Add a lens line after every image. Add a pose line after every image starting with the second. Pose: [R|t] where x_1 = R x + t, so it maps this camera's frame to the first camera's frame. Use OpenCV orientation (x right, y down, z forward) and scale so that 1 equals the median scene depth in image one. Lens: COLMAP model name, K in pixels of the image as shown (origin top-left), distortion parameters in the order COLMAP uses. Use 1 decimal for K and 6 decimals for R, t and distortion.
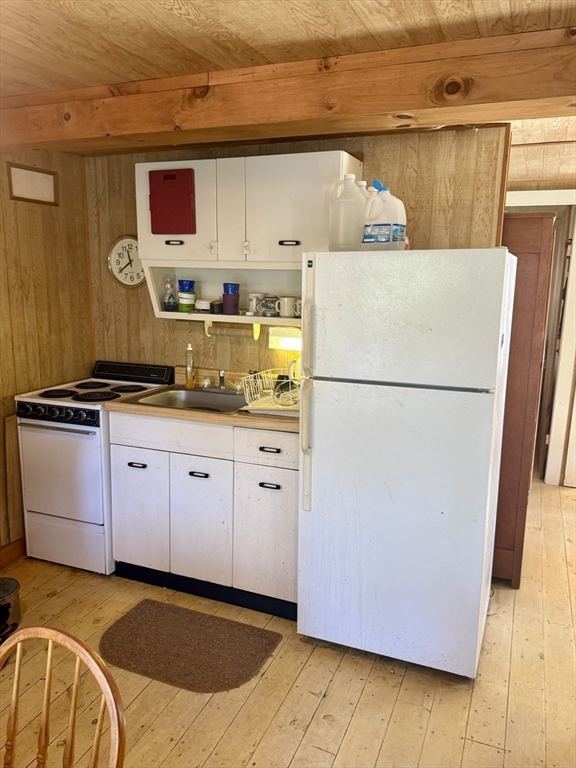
lens RADIAL K [[593.1, 0, 288.0], [0, 593.1, 384.0], [0, 0, 1]] dist [0.002848, -0.003885]
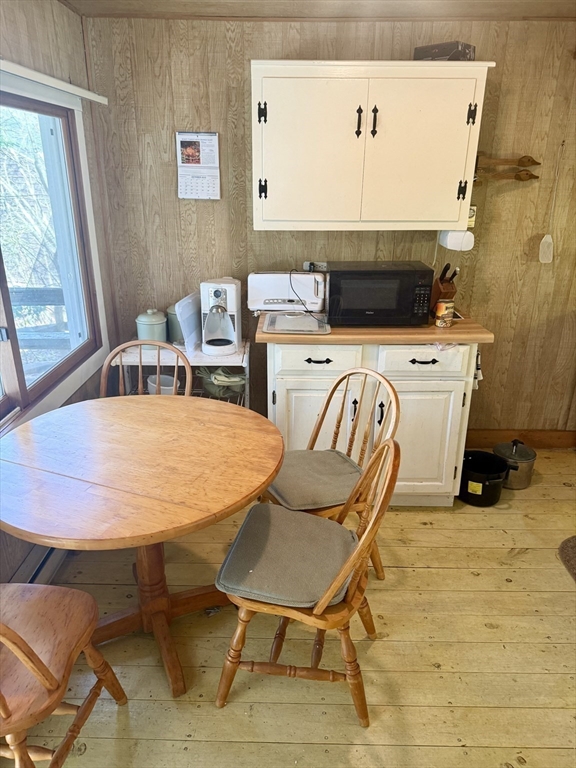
lens RADIAL K [[548.5, 0, 288.0], [0, 548.5, 384.0], [0, 0, 1]] dist [0.005733, -0.028976]
pose [[0.371394, 0.325887, -0.869404, 0.214053], [-0.176017, 0.944111, 0.278699, -0.009236], [0.911638, 0.049523, 0.407999, 0.105344]]
